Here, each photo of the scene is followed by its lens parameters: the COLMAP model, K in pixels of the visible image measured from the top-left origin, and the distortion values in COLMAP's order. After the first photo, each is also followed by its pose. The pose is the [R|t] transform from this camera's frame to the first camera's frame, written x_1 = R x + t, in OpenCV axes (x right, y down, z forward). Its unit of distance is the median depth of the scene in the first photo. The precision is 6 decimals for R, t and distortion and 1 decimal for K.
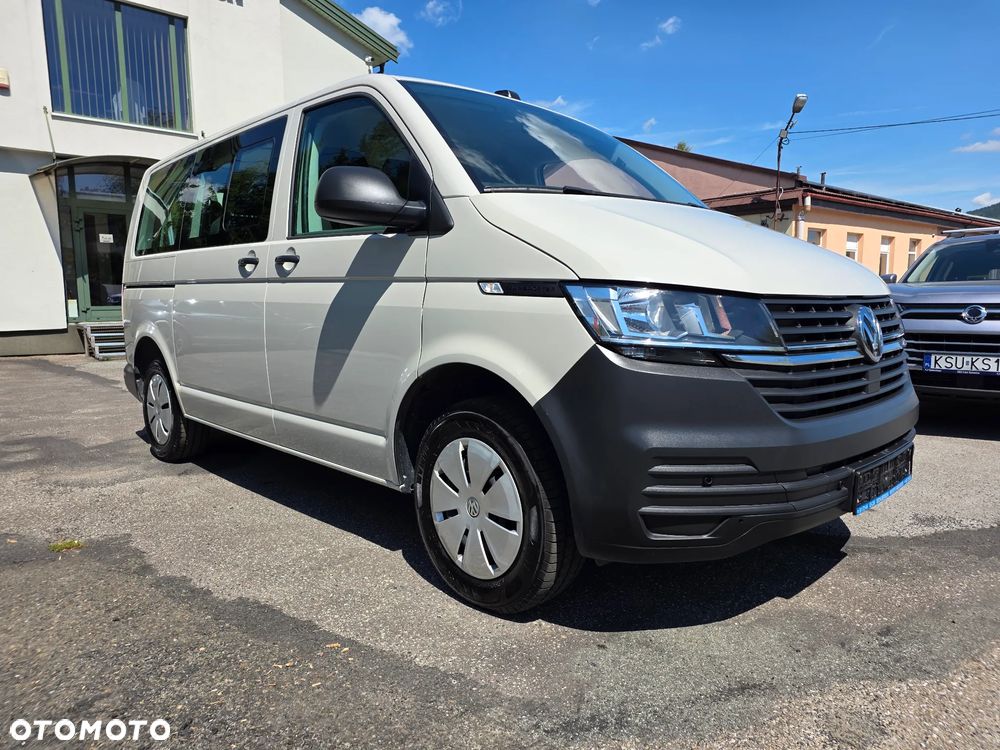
lens RADIAL K [[694.1, 0, 507.6], [0, 694.1, 366.0], [0, 0, 1]] dist [0.052498, -0.024461]
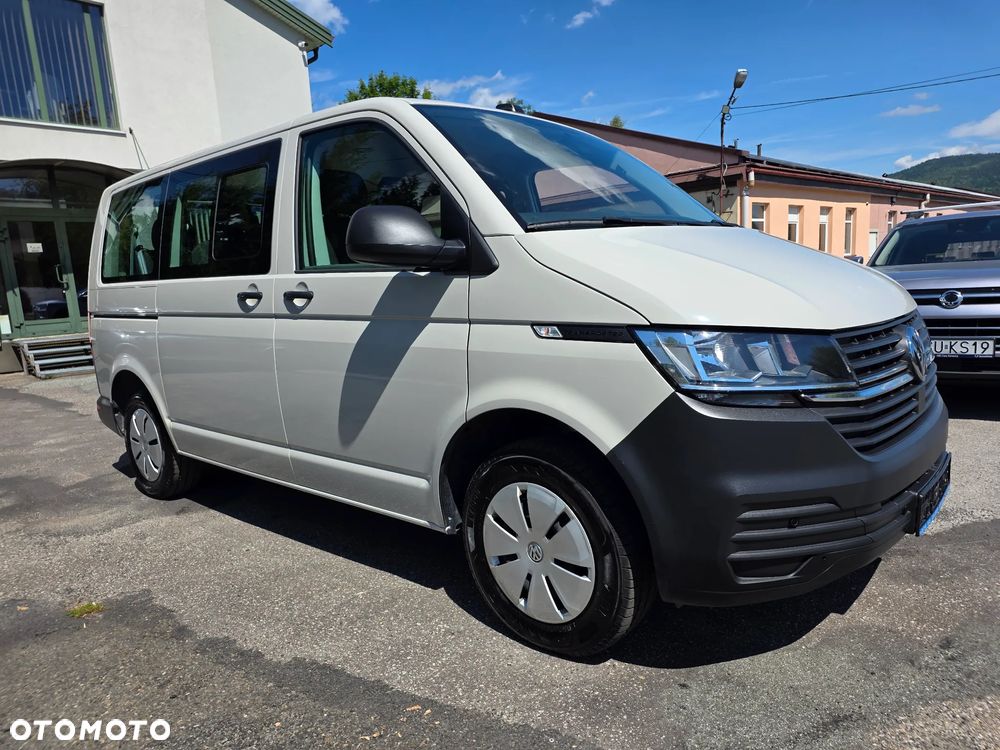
lens RADIAL K [[694.1, 0, 502.5], [0, 694.1, 380.2], [0, 0, 1]] dist [0.052498, -0.024461]
pose [[0.995458, -0.061350, 0.072796, -0.137745], [0.057730, 0.997037, 0.050838, -0.083243], [-0.075699, -0.046405, 0.996050, 0.028094]]
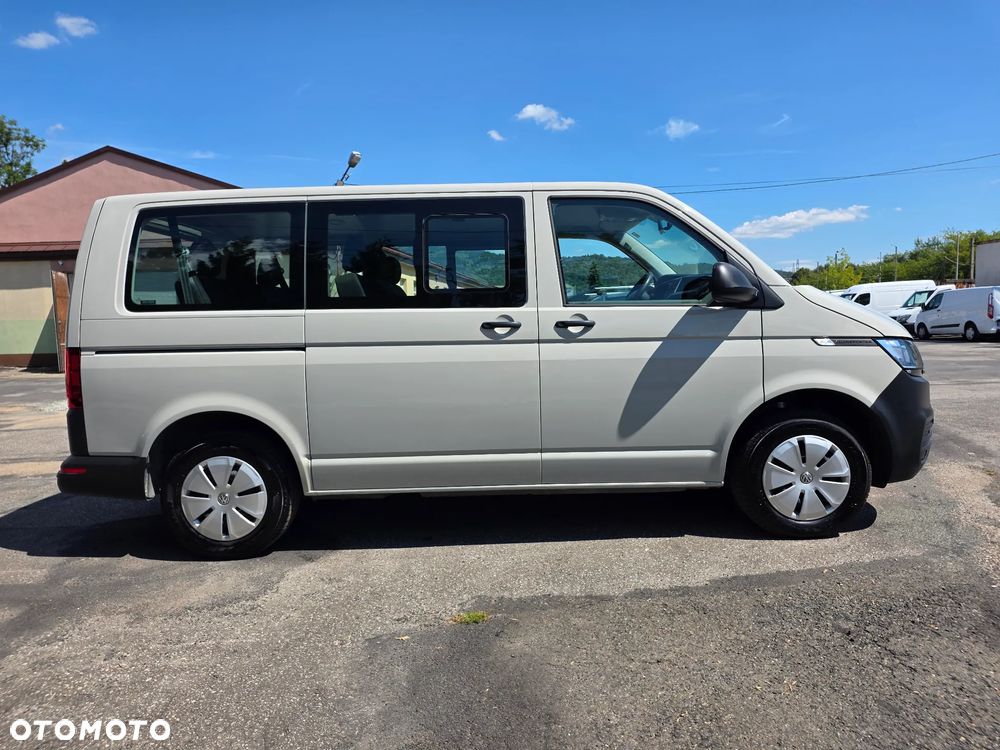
lens RADIAL K [[694.1, 0, 505.1], [0, 694.1, 379.3], [0, 0, 1]] dist [0.052498, -0.024461]
pose [[0.693875, -0.083821, 0.715200, -1.514966], [0.097629, 0.994982, 0.021893, -0.115388], [-0.713446, 0.054633, 0.698577, 0.315618]]
